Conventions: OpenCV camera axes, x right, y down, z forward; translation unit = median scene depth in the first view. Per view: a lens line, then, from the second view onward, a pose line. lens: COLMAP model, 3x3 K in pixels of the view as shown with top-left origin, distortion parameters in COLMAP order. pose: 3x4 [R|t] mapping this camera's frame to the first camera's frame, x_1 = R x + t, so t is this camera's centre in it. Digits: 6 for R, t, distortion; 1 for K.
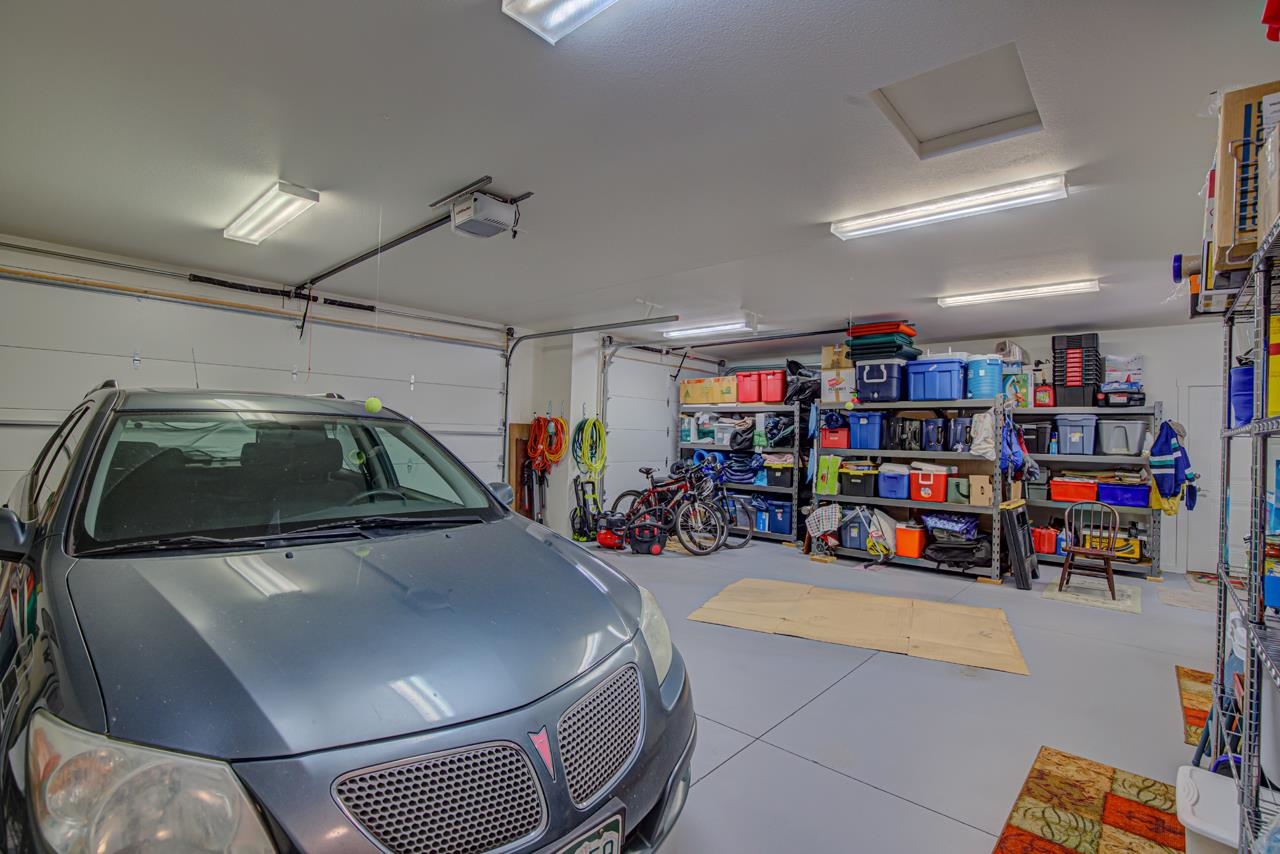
lens RADIAL K [[590.6, 0, 636.8], [0, 590.6, 430.3], [0, 0, 1]] dist [-0.023317, 0.001937]
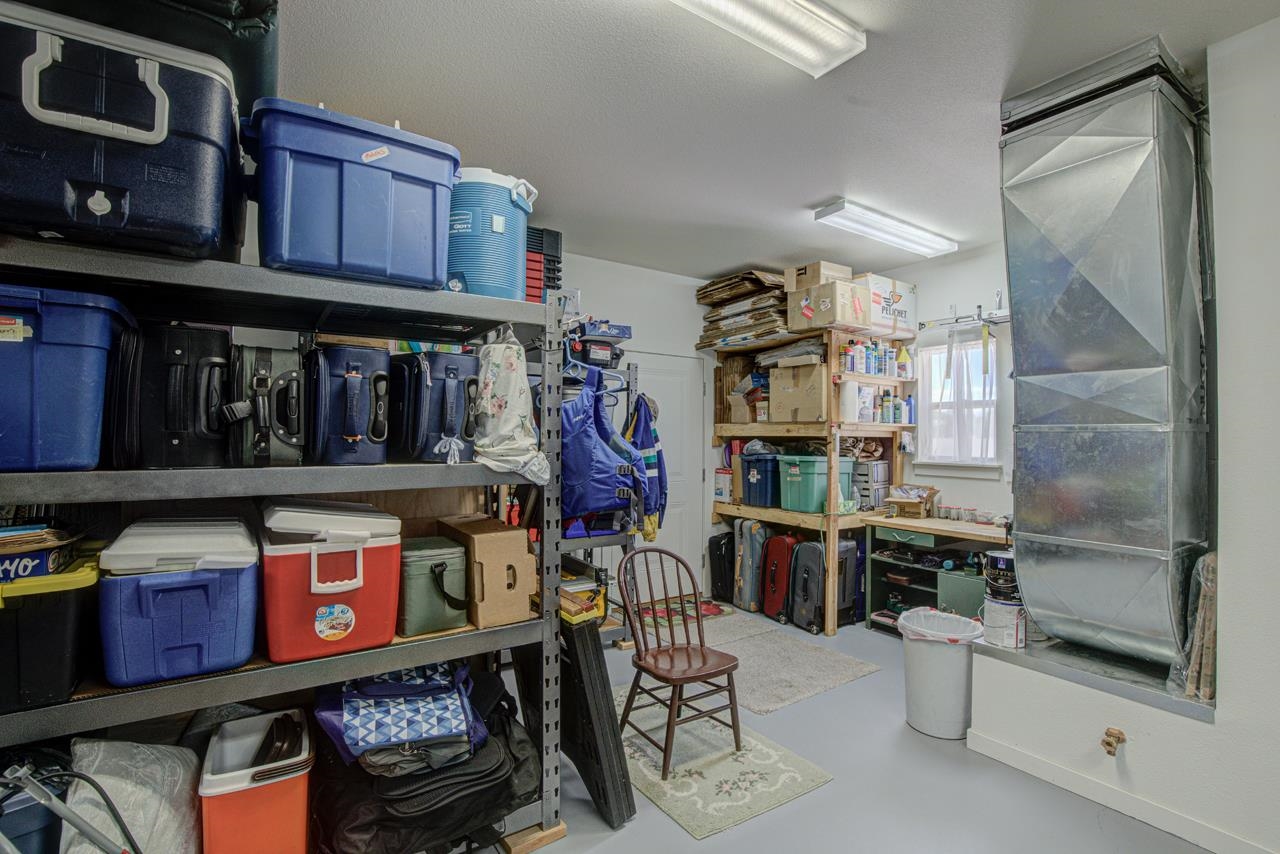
lens RADIAL K [[590.6, 0, 637.7], [0, 590.6, 426.9], [0, 0, 1]] dist [-0.023317, 0.001937]
pose [[0.249332, -0.002869, 0.968414, 0.269227], [-0.011982, 0.999910, 0.006047, 0.014496], [-0.968344, -0.013111, 0.249275, 0.797522]]
